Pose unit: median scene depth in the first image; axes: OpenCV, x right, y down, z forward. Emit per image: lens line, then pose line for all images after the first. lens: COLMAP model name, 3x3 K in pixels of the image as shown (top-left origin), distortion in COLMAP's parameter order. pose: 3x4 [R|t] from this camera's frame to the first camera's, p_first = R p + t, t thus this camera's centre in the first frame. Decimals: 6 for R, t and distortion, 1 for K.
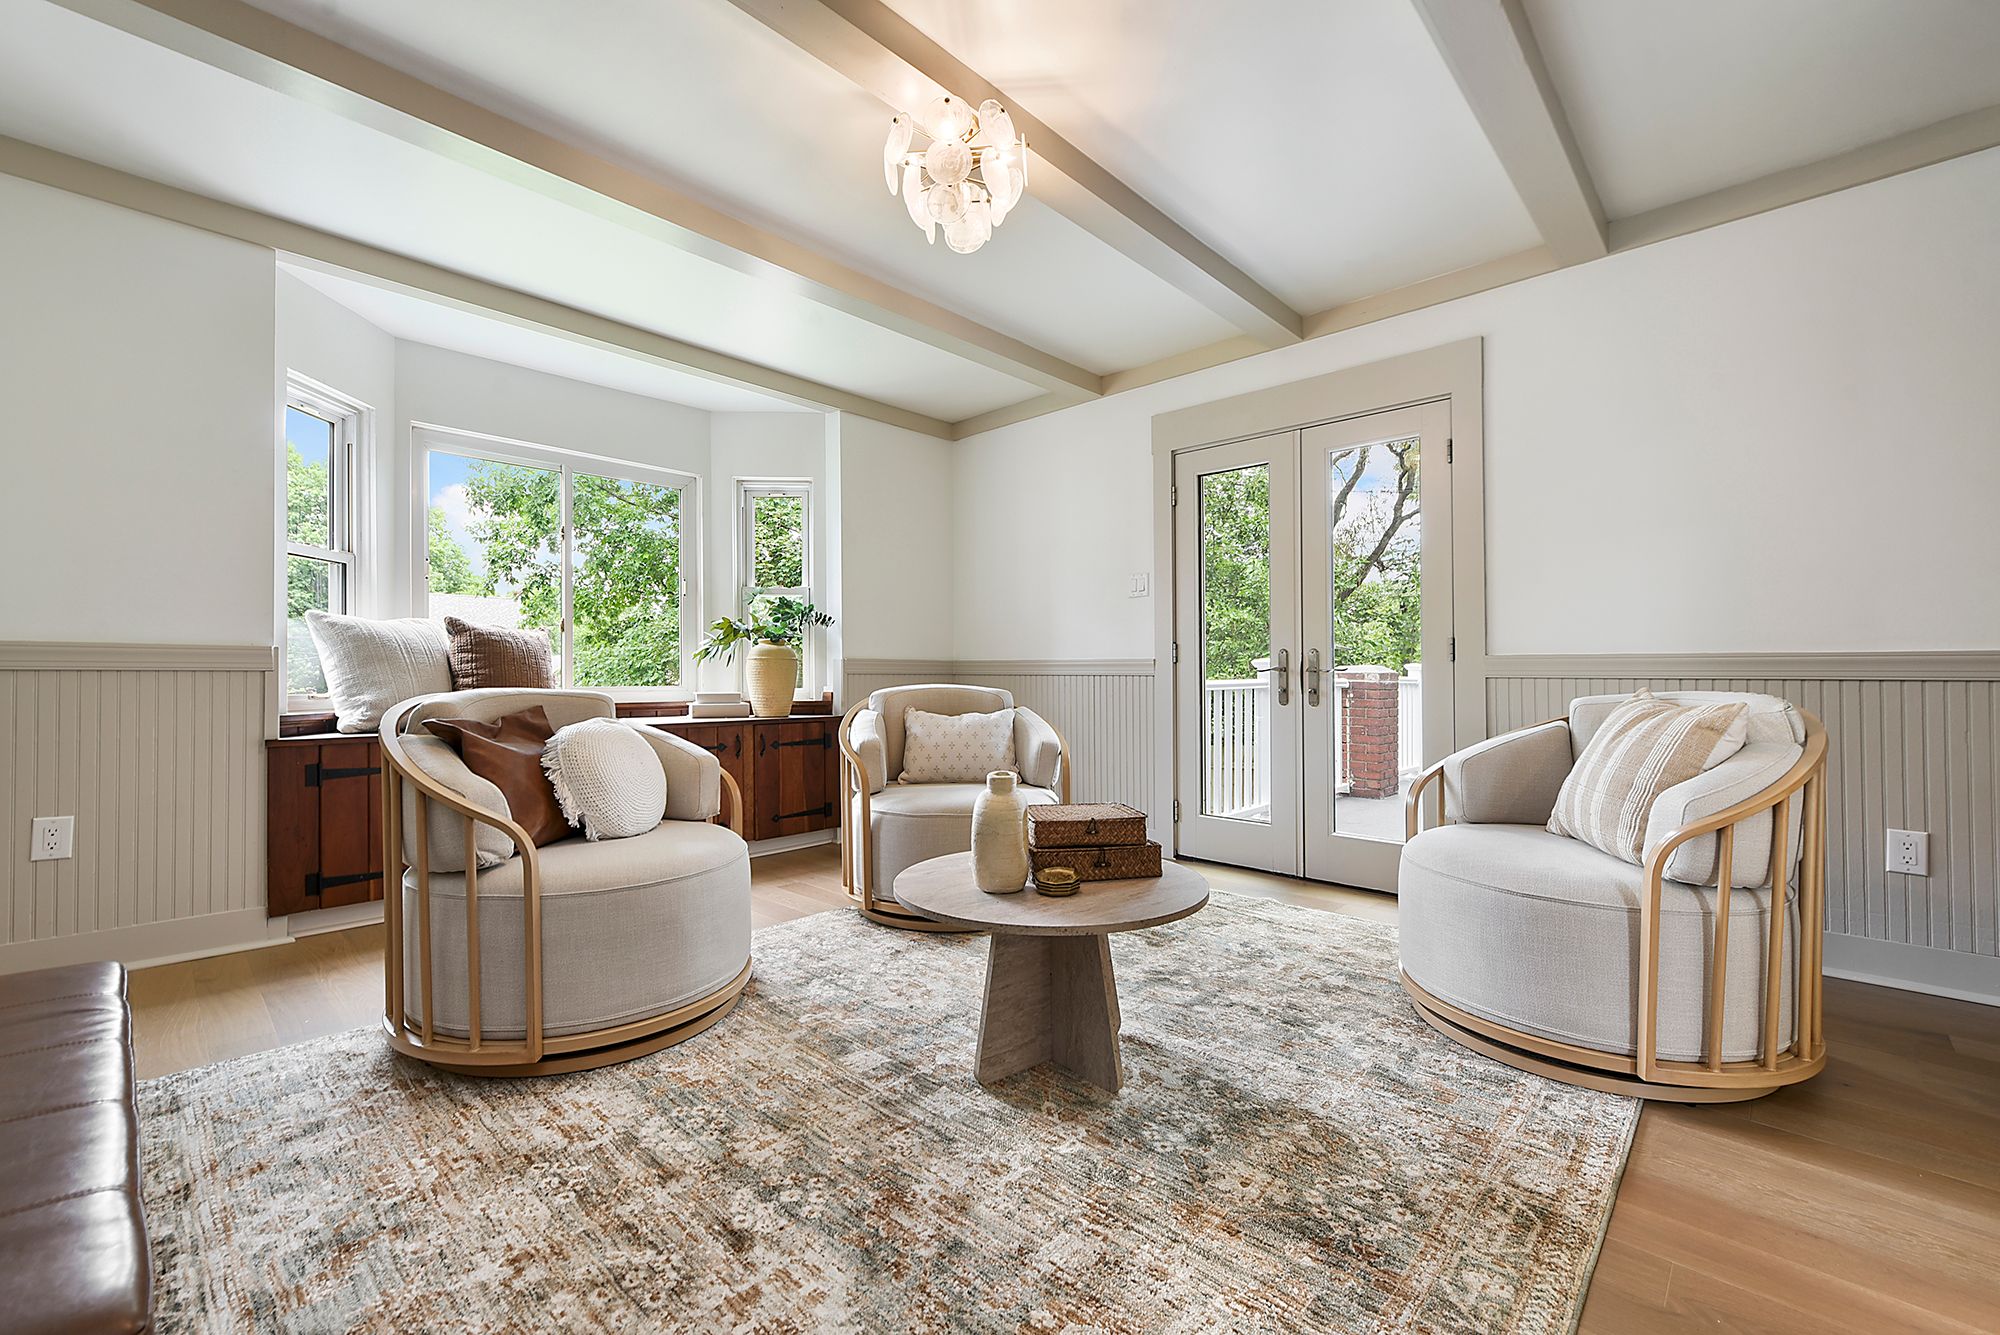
lens RADIAL K [[832.7, 0, 1004.4], [0, 832.7, 659.6], [0, 0, 1]] dist [0.001743, -0.000731]
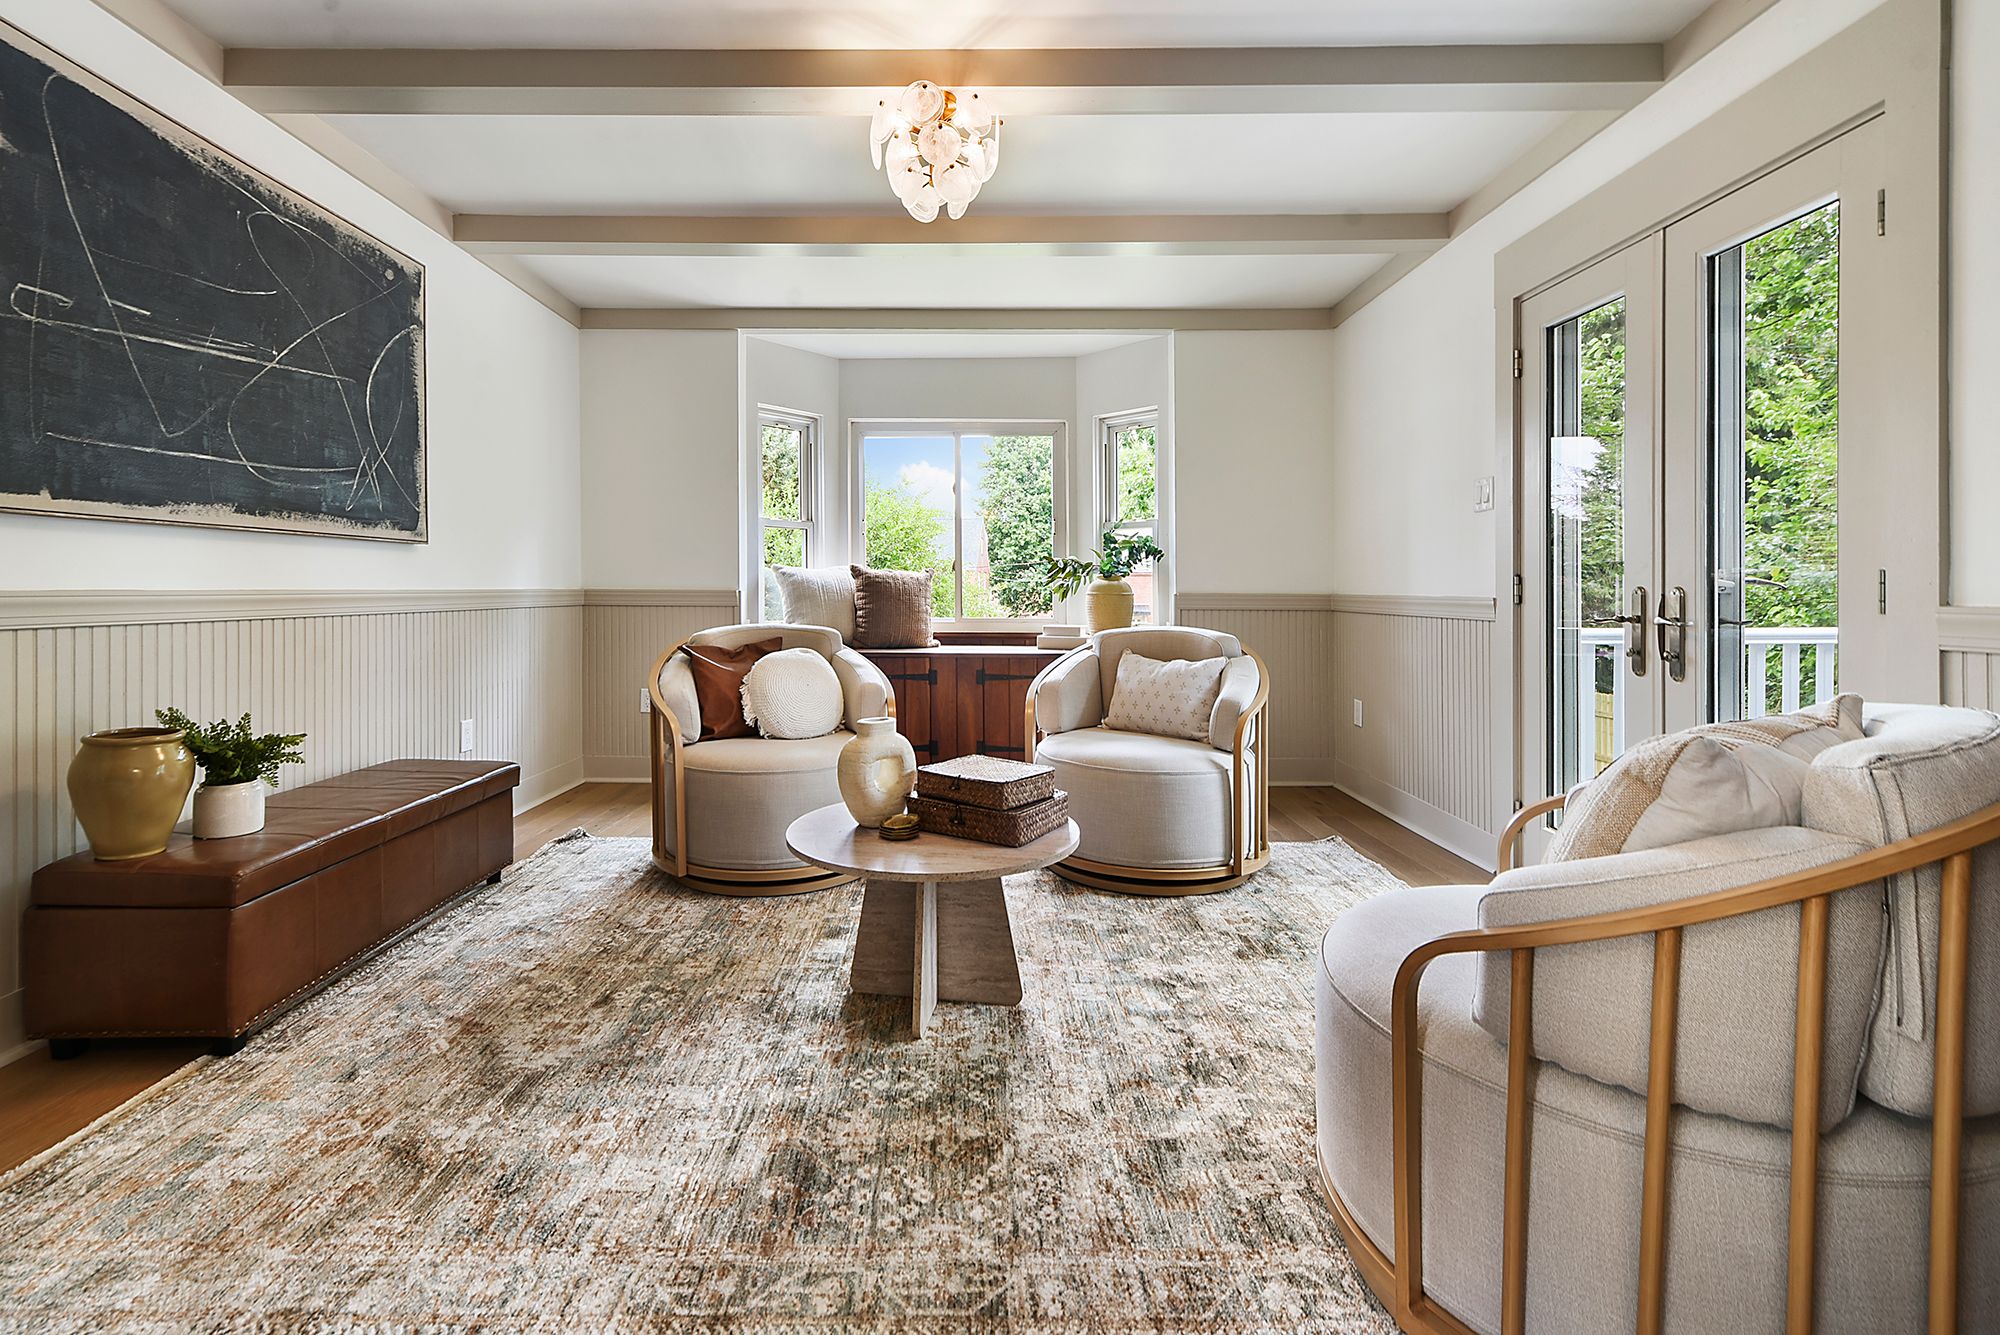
lens RADIAL K [[886.0, 0, 908.7], [0, 886.0, 591.6], [0, 0, 1]] dist [0.002842, 0.000765]
pose [[0.656913, 0.000040, -0.753966, 0.775638], [0.011487, 0.999883, 0.010062, -0.035396], [0.753878, -0.015270, 0.656836, 0.229686]]
